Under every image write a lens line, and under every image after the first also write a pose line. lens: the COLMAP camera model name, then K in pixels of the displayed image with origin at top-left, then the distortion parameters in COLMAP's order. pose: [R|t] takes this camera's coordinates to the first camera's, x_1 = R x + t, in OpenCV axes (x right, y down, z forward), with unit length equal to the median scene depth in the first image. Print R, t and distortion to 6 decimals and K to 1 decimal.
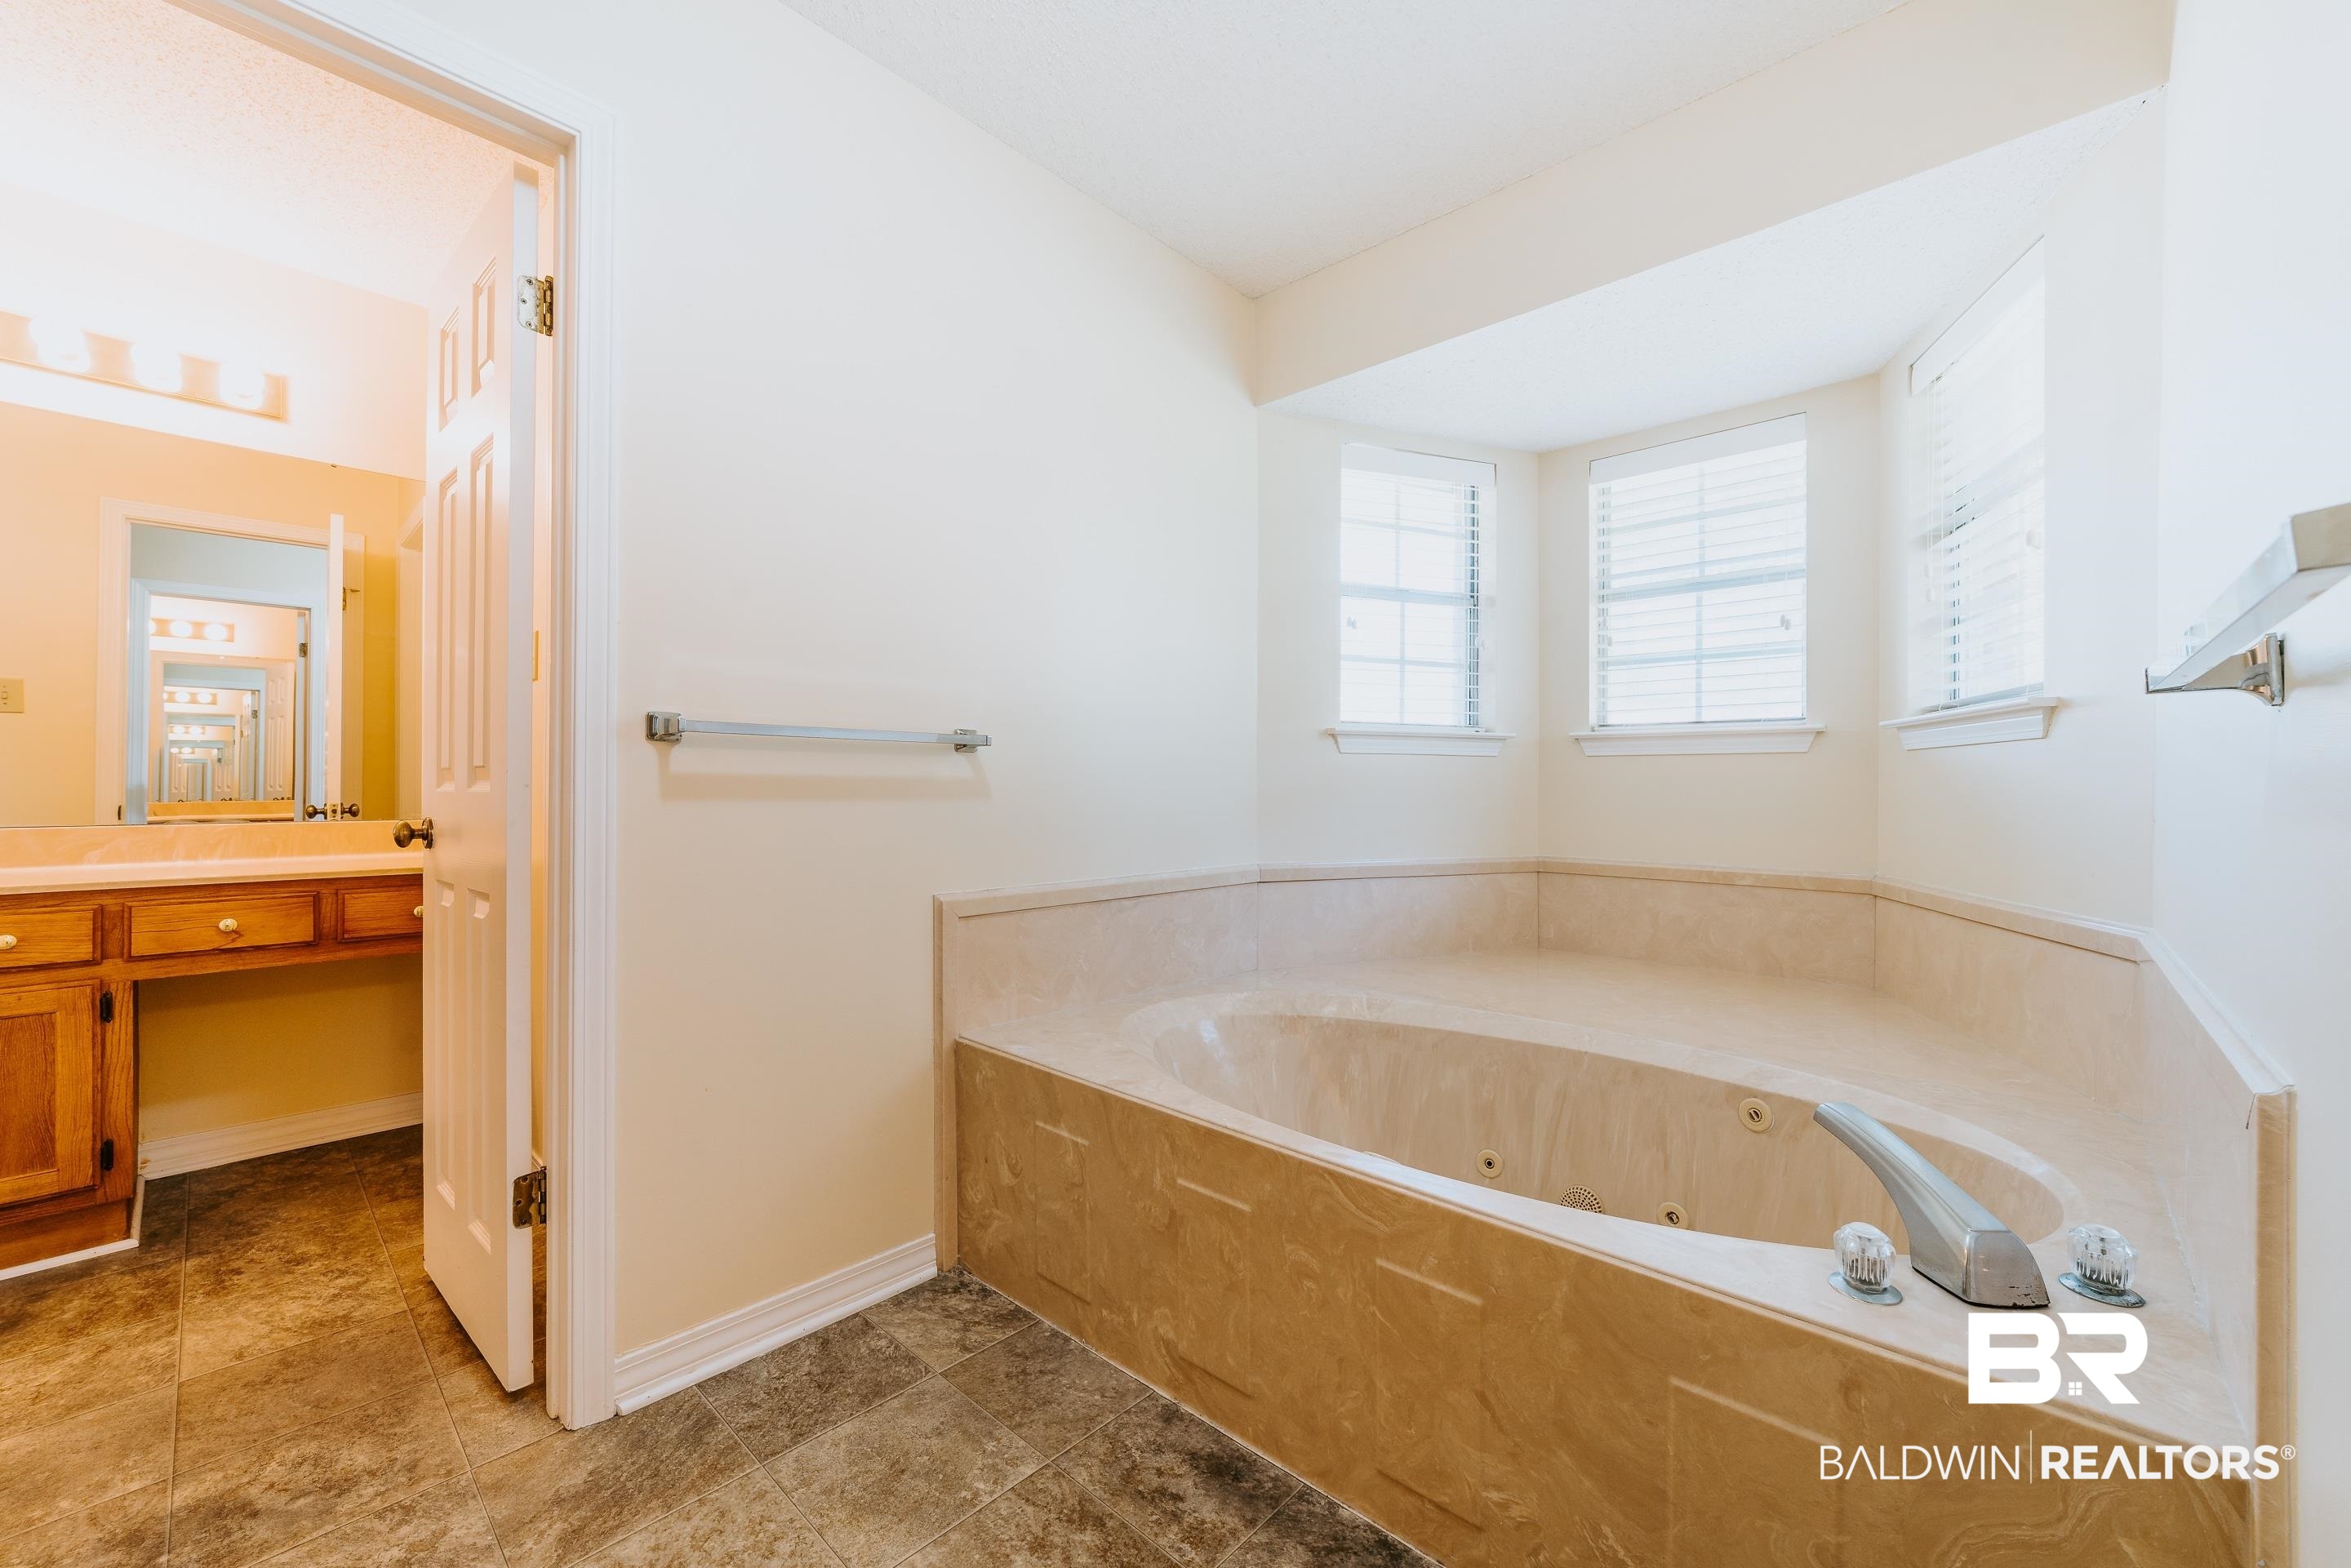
lens RADIAL K [[910.6, 0, 1170.8], [0, 910.6, 783.5], [0, 0, 1]] dist [-0.028000, 0.009778]
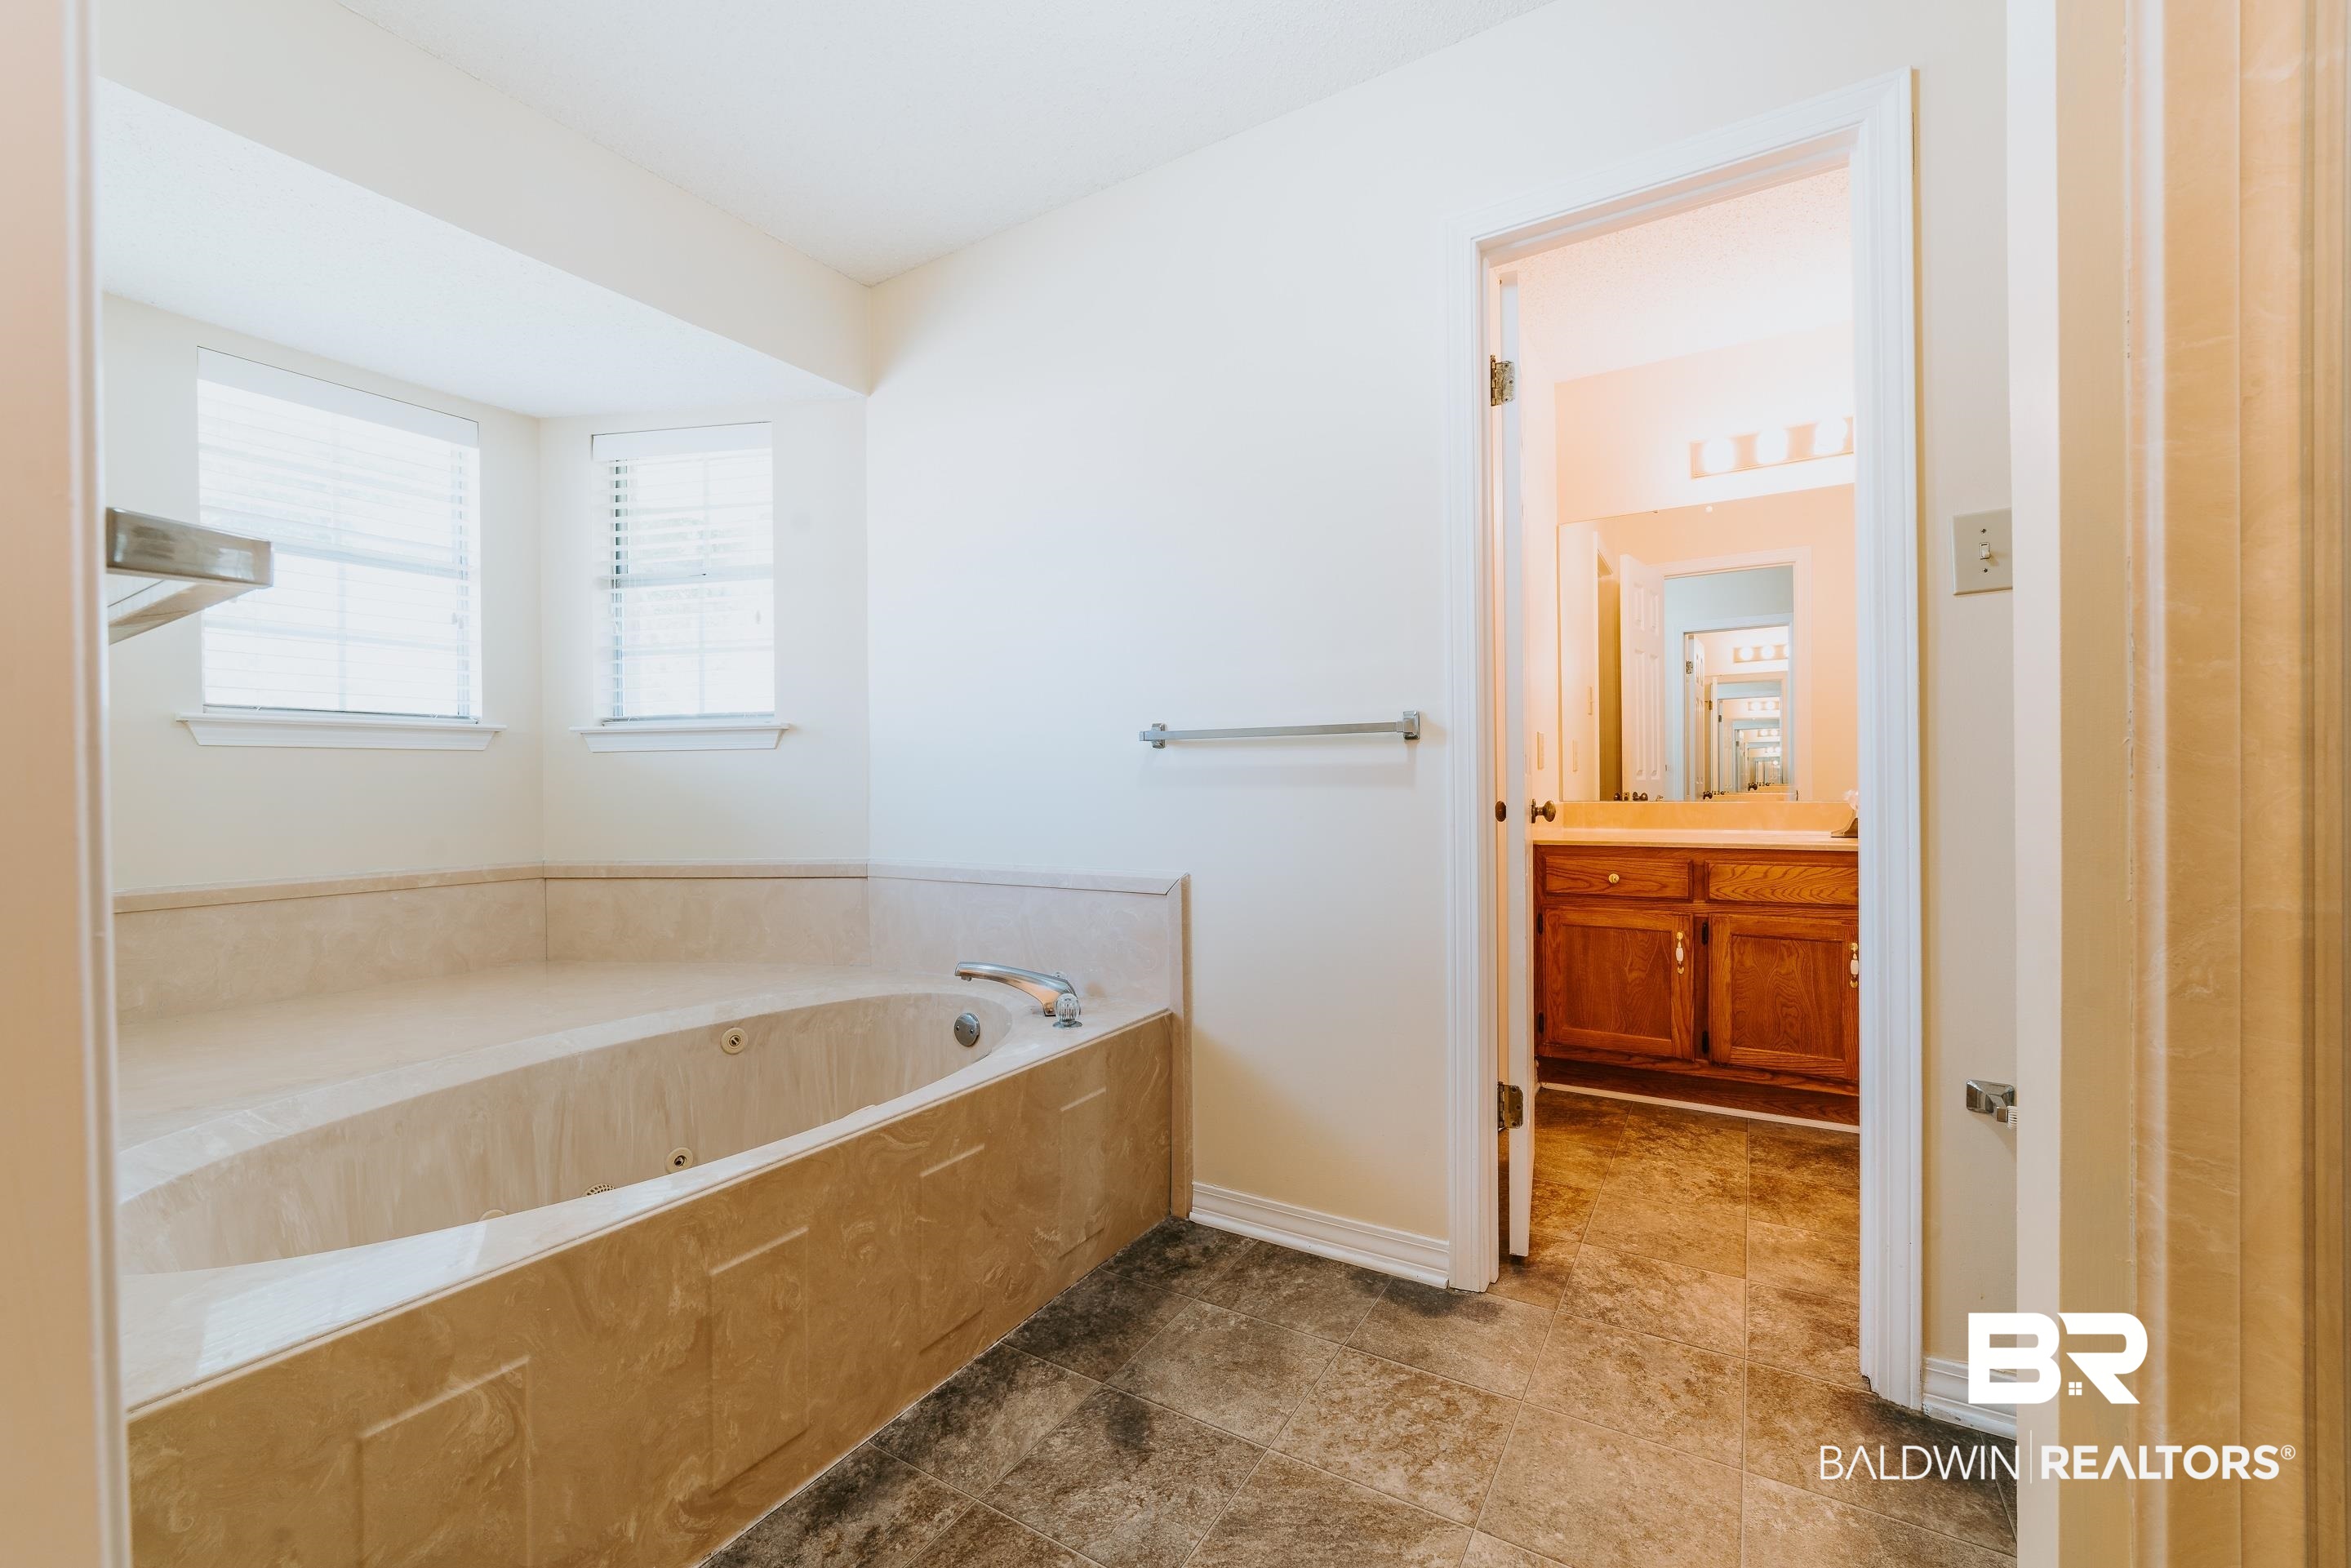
lens RADIAL K [[925.9, 0, 1160.6], [0, 925.9, 786.4], [0, 0, 1]] dist [-0.010250, 0.000574]
pose [[-0.172510, -0.008409, 0.984972, -0.830356], [0.006777, 0.999930, 0.009724, 0.003199], [-0.984985, 0.008352, -0.172440, 0.722853]]
